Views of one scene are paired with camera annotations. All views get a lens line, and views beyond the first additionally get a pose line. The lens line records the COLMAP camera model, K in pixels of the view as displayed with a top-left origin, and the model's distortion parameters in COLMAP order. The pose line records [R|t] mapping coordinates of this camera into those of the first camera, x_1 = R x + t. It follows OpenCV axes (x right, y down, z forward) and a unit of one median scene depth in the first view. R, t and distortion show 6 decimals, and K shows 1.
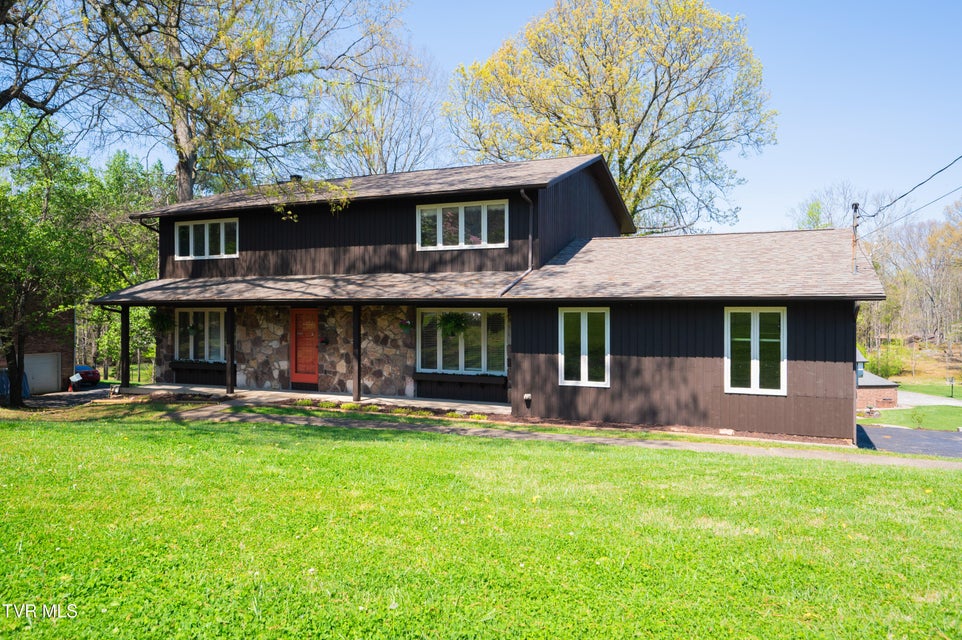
lens RADIAL K [[697.2, 0, 481.0], [0, 697.2, 320.0], [0, 0, 1]] dist [-0.002018, -0.005395]
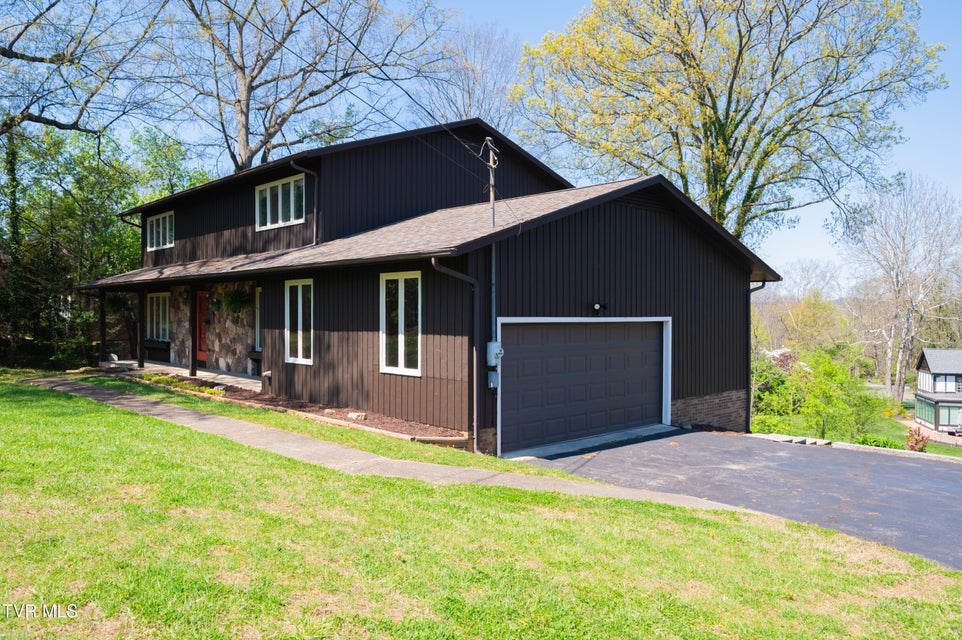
lens RADIAL K [[697.2, 0, 481.0], [0, 697.2, 320.0], [0, 0, 1]] dist [-0.002018, -0.005395]
pose [[0.921958, 0.008988, -0.387186, 0.614743], [-0.012906, 0.999888, -0.007521, 0.034195], [0.387076, 0.011931, 0.921971, 0.192616]]
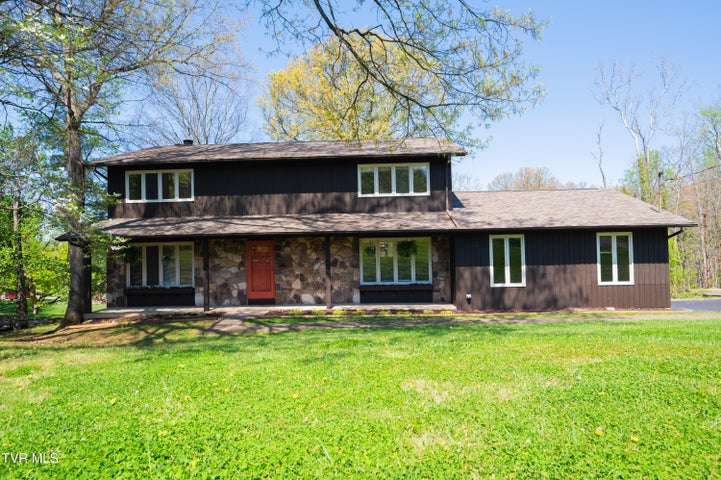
lens RADIAL K [[449.6, 0, 360.5], [0, 449.6, 240.0], [0, 0, 1]] dist [-0.002110, -0.000159]
pose [[0.928227, -0.017129, 0.371621, -0.427369], [0.026571, 0.999441, -0.020303, 0.003922], [-0.371065, 0.028720, 0.928163, 0.175339]]
